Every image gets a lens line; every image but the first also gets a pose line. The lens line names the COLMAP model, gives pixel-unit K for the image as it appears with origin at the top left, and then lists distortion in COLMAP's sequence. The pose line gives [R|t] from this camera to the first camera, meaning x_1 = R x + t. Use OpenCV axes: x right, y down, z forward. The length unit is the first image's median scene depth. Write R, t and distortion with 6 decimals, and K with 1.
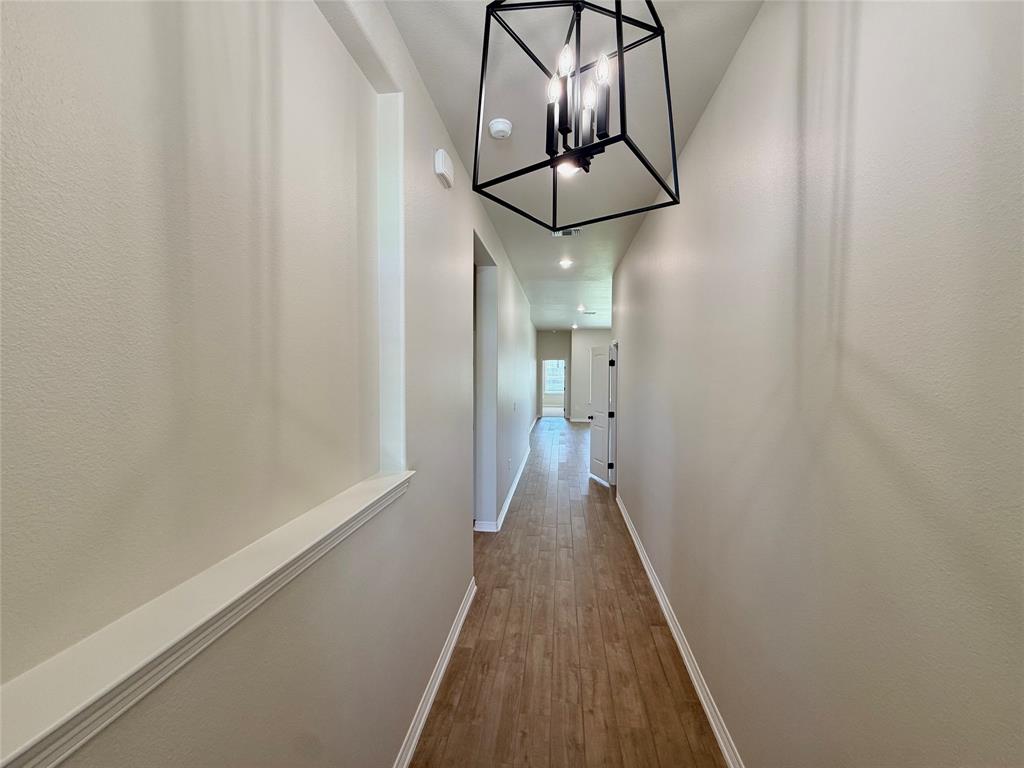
lens RADIAL K [[408.2, 0, 514.6], [0, 408.2, 383.7], [0, 0, 1]] dist [-0.001043, 0.000239]
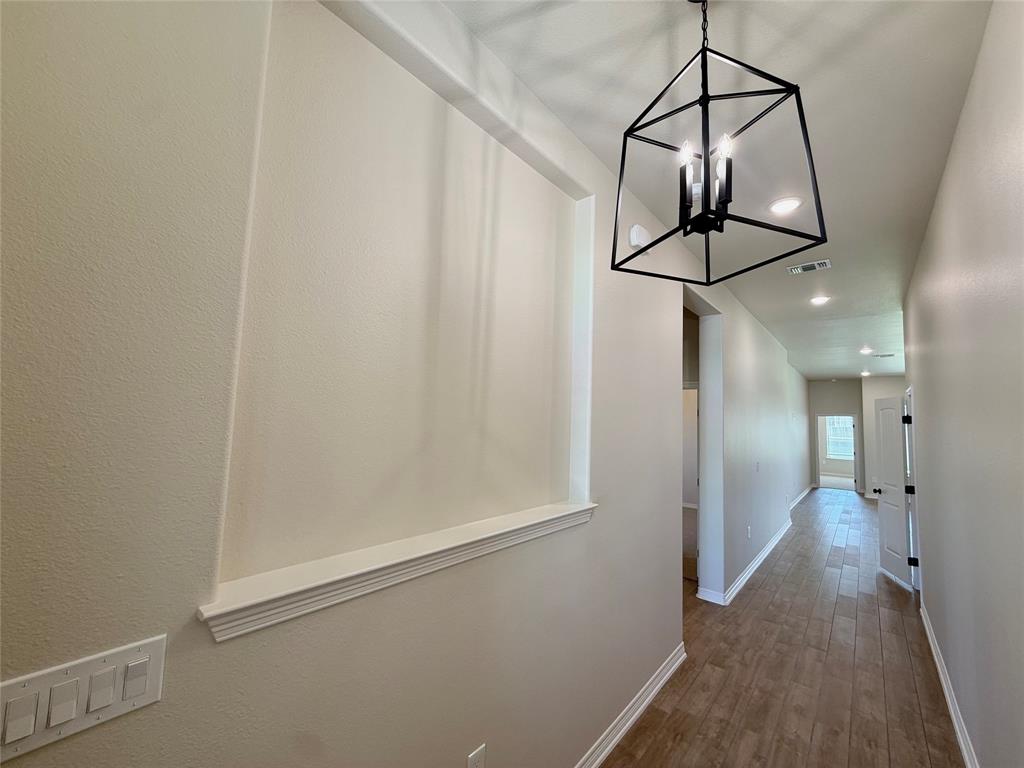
lens RADIAL K [[408.2, 0, 514.6], [0, 408.2, 383.7], [0, 0, 1]] dist [-0.001043, 0.000239]
pose [[0.828438, -0.020798, -0.559695, 0.103730], [-0.052151, 0.992104, -0.114058, 0.011862], [0.557648, 0.123679, 0.820812, -0.049985]]
